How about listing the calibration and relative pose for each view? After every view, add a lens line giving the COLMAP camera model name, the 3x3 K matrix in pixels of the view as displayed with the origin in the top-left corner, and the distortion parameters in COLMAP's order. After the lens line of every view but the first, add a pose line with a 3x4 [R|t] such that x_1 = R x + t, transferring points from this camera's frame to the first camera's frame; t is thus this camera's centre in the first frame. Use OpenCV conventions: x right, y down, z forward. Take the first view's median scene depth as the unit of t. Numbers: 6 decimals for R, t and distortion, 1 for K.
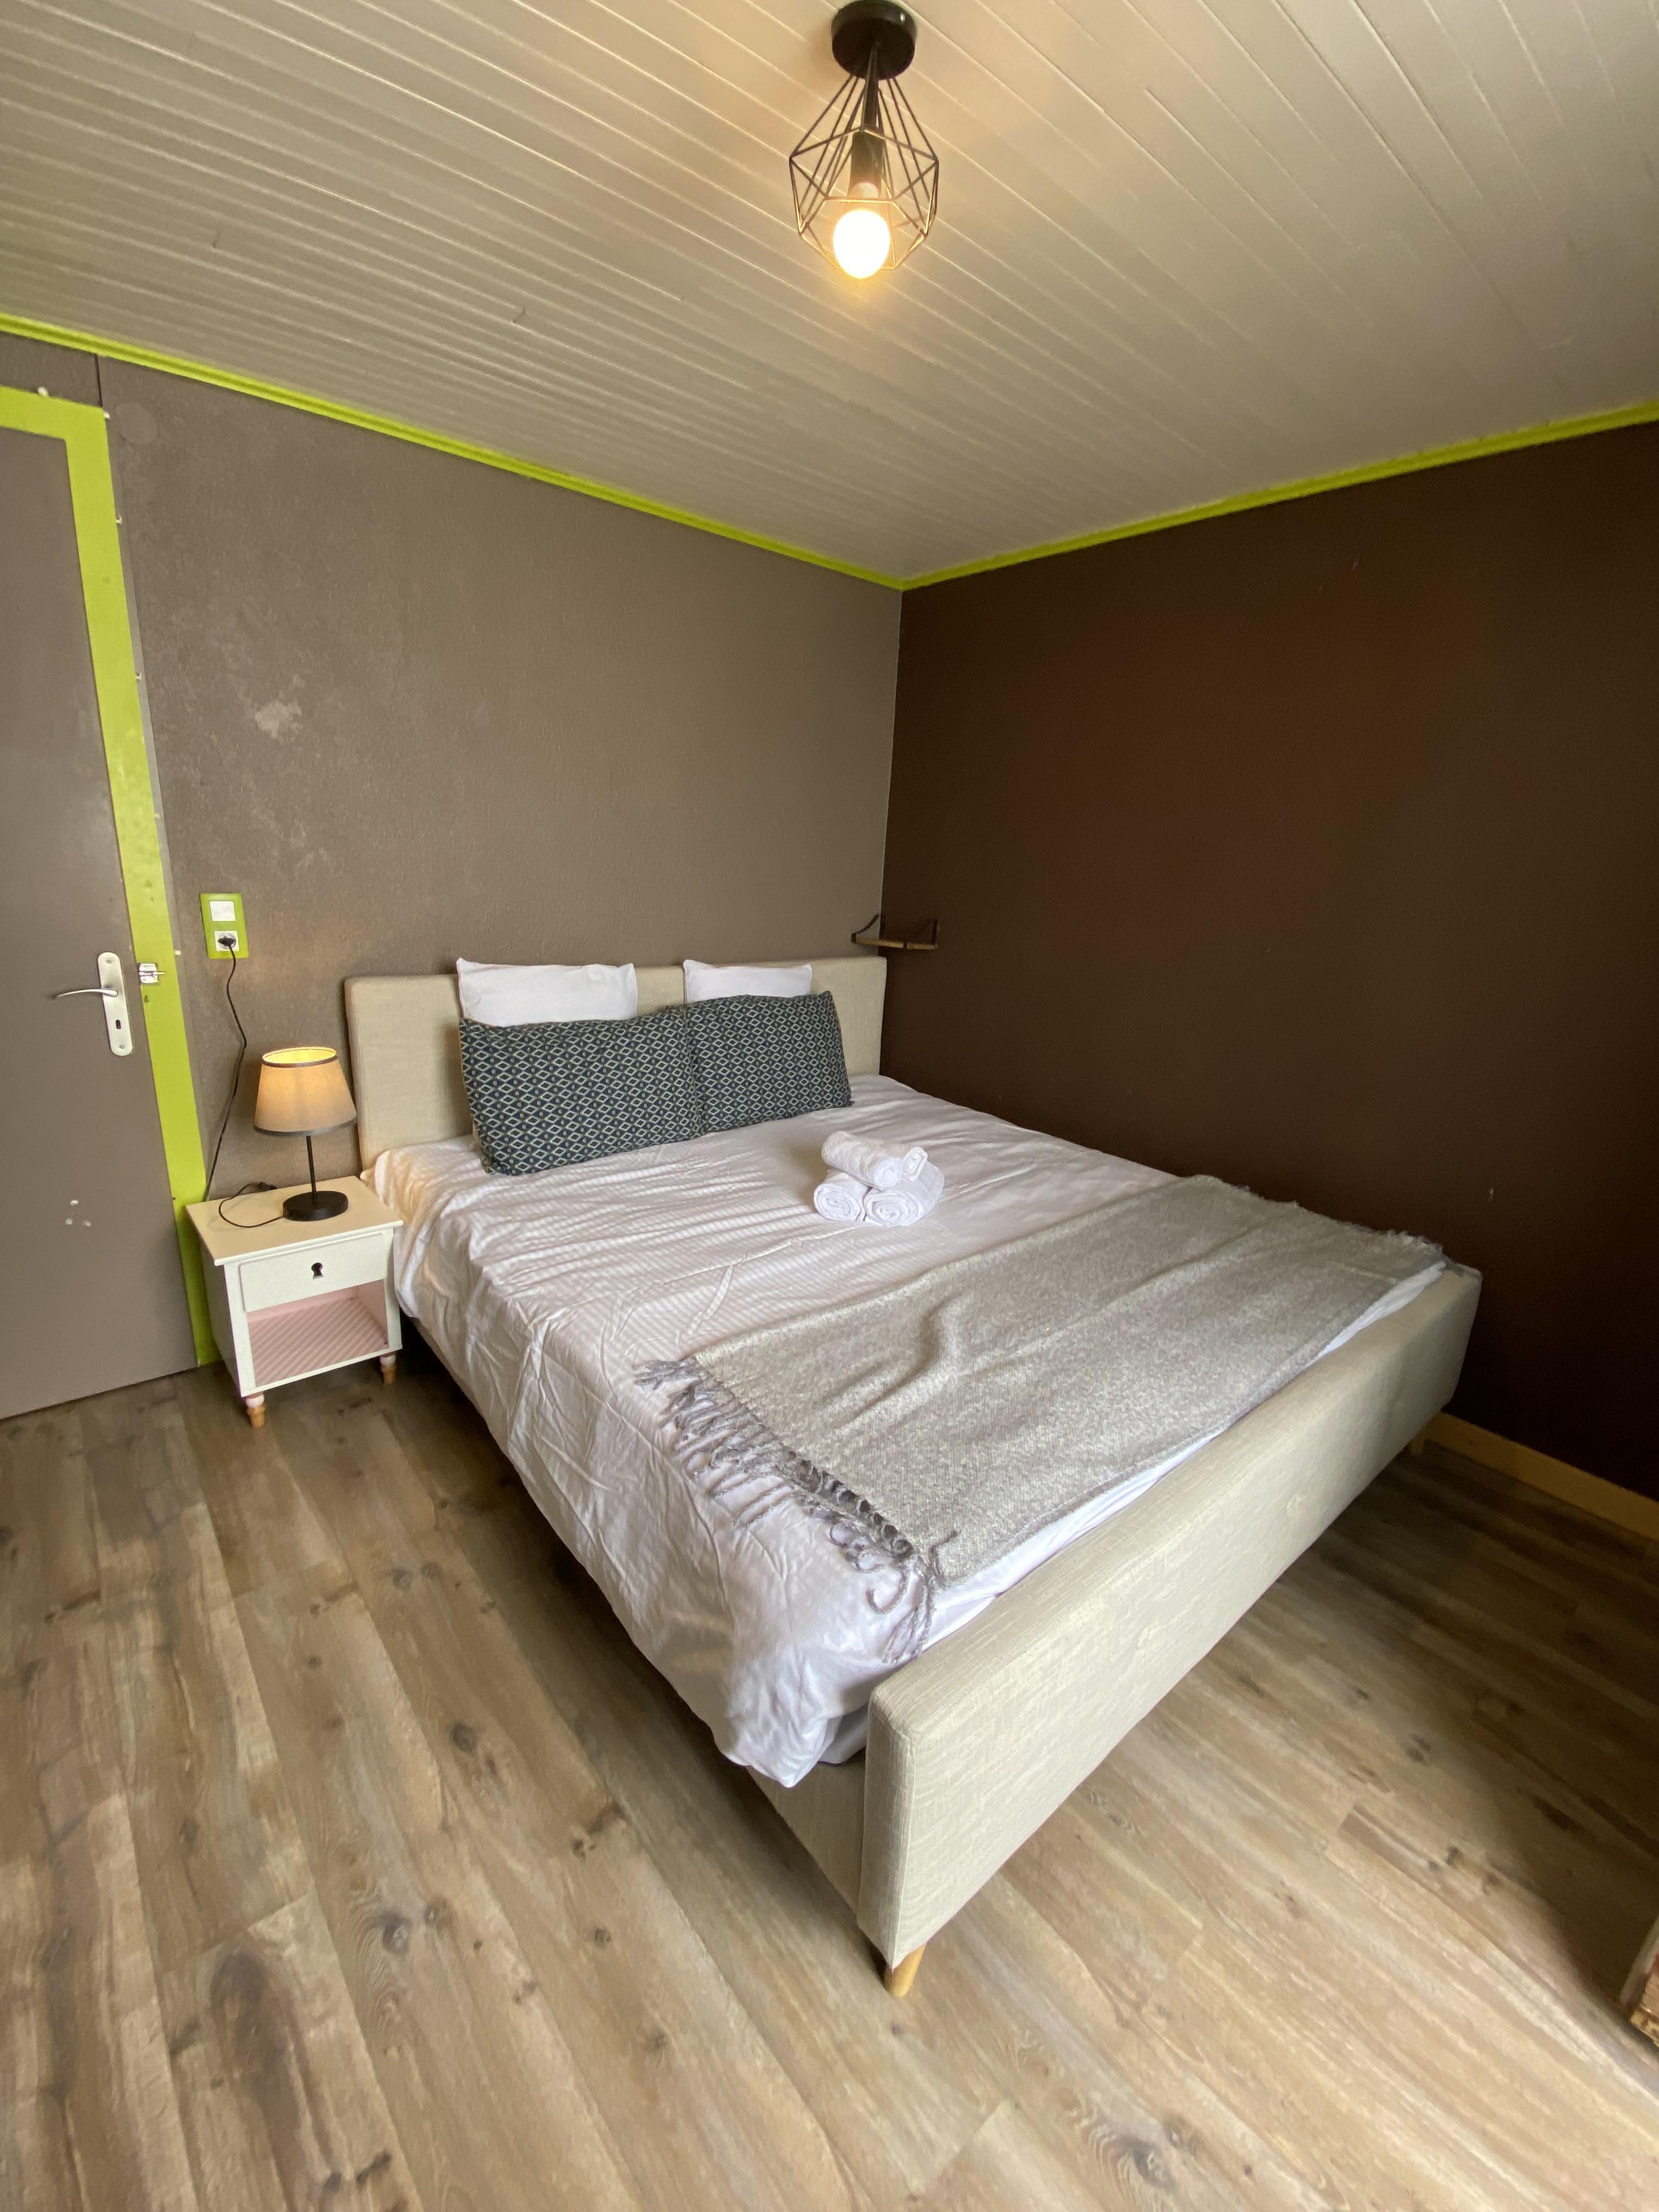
lens RADIAL K [[899.0, 0, 826.9], [0, 899.0, 1107.3], [0, 0, 1]] dist [0.000768, -0.000133]
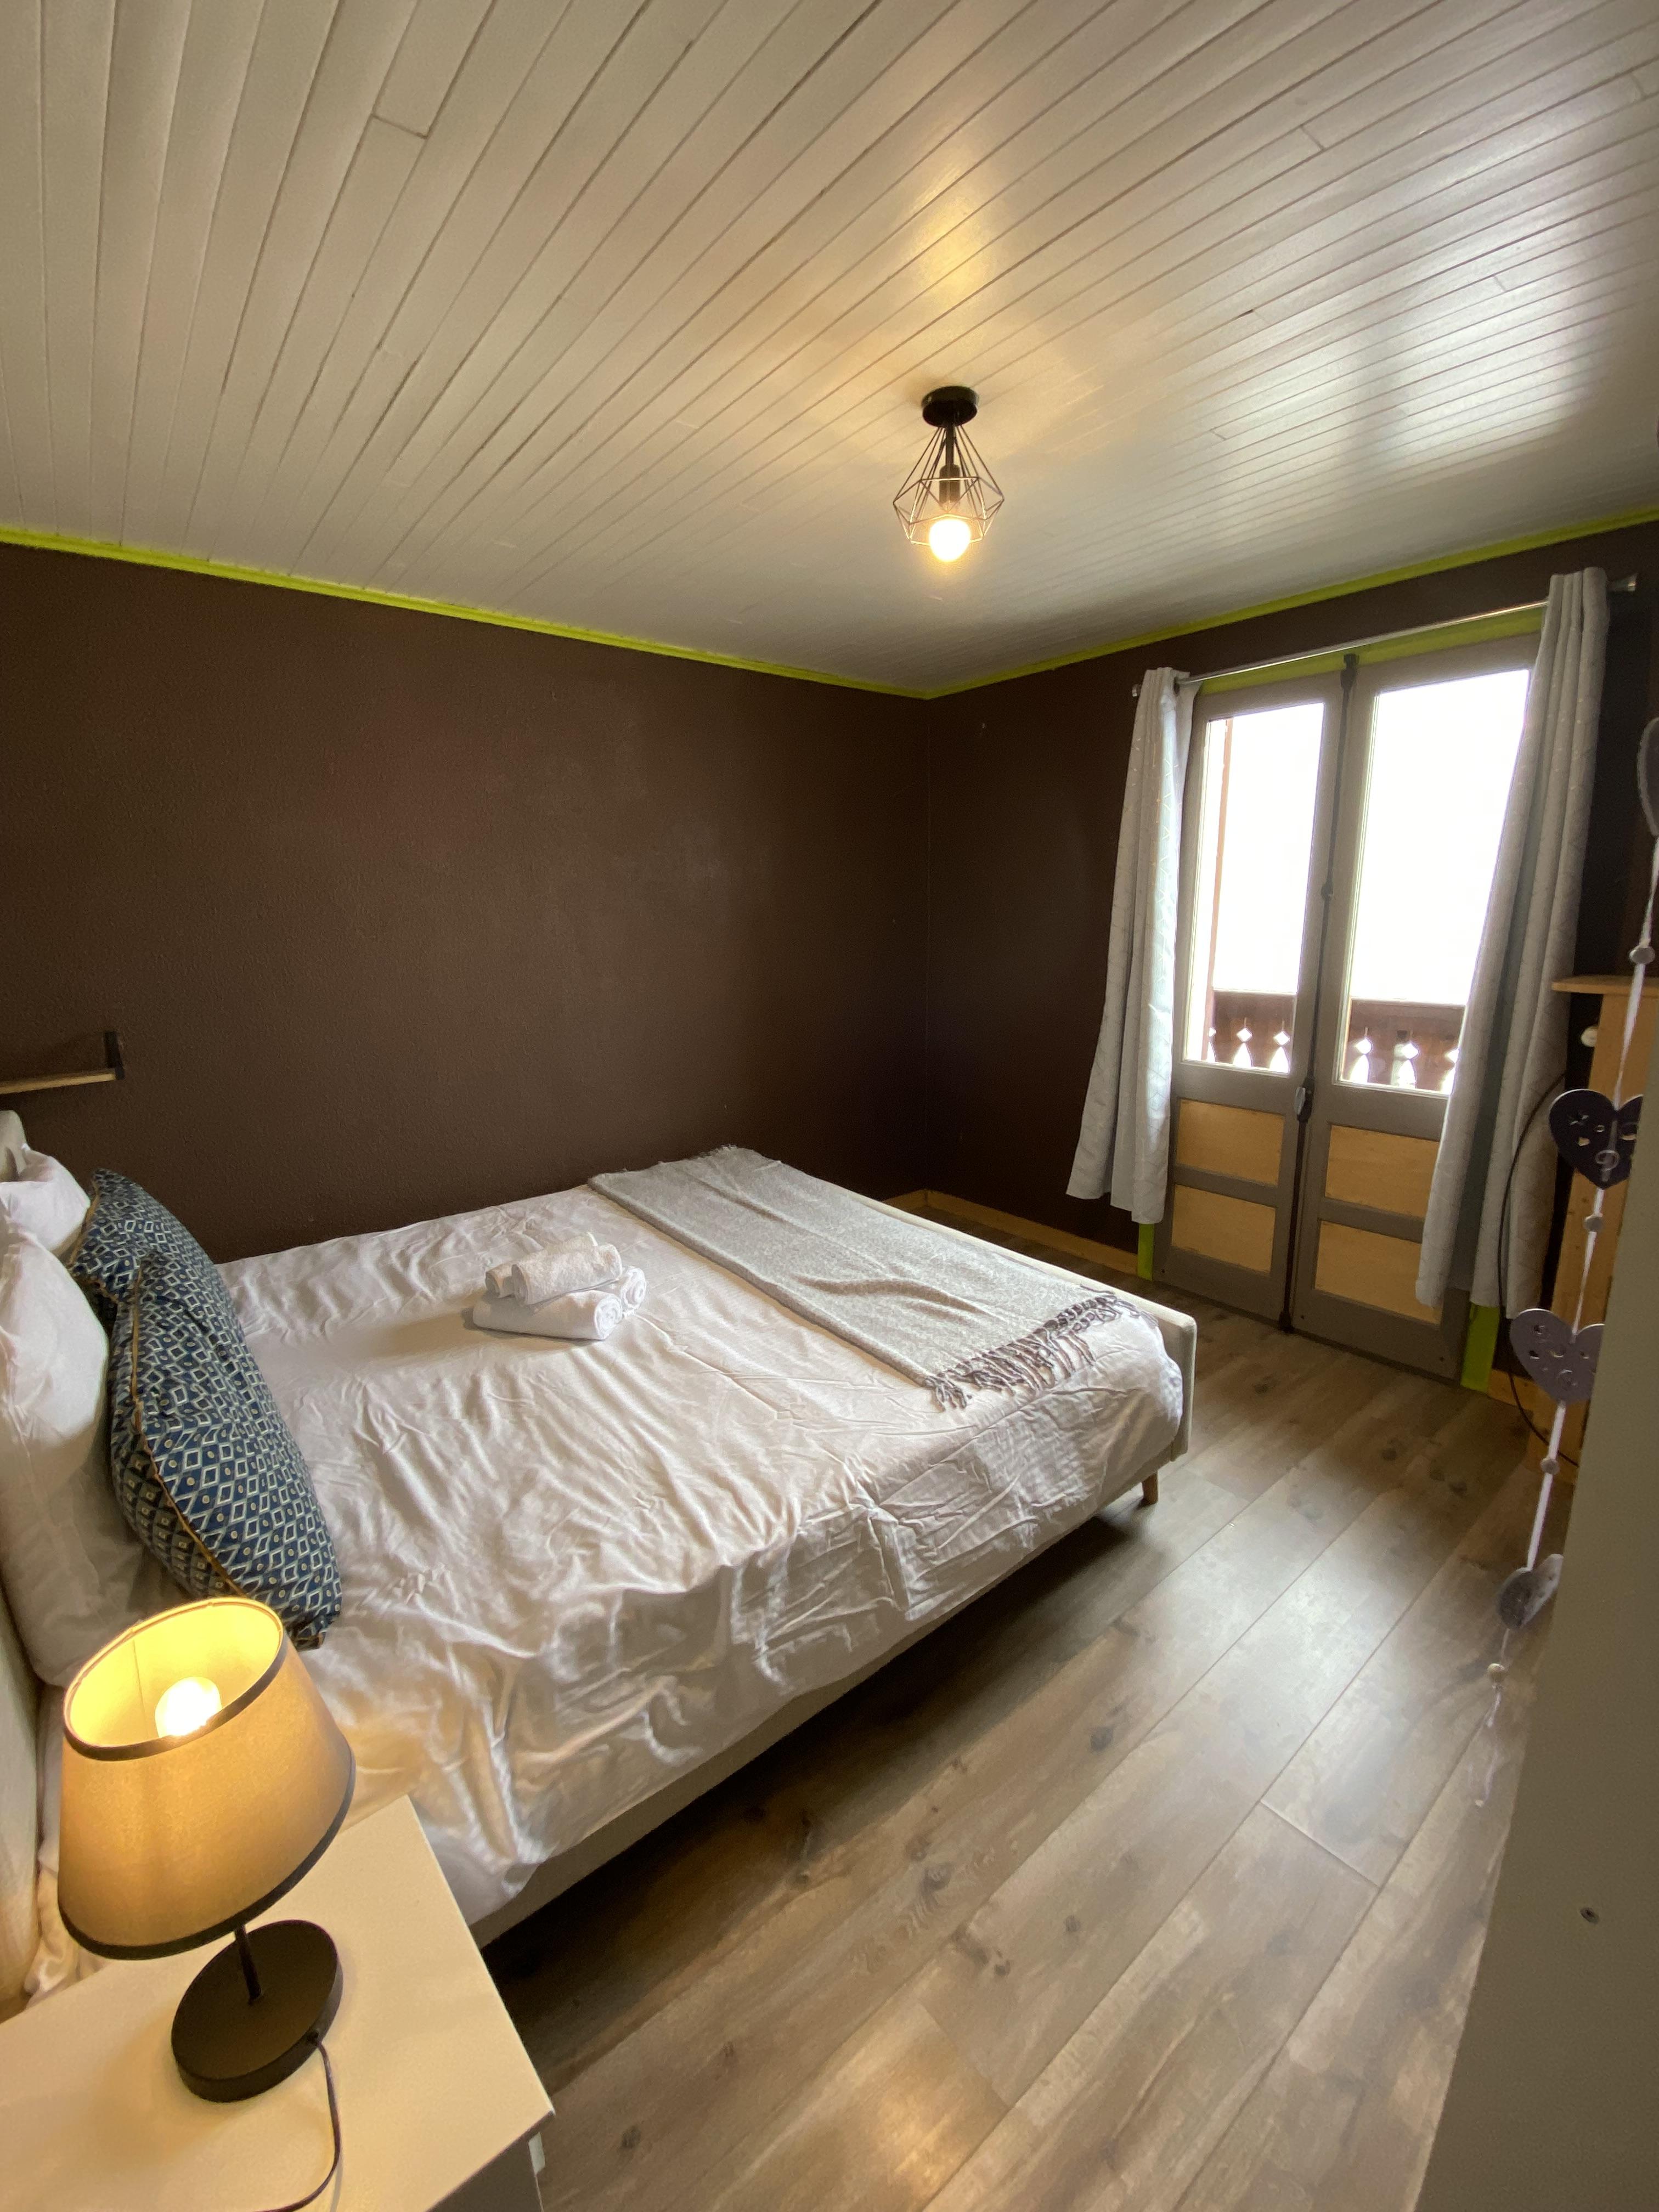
lens RADIAL K [[899.0, 0, 826.9], [0, 899.0, 1107.3], [0, 0, 1]] dist [0.000768, -0.000133]
pose [[0.029732, -0.268329, 0.962868, -0.842228], [0.289715, 0.924257, 0.248623, -0.262036], [-0.956651, 0.271565, 0.105219, 0.657037]]
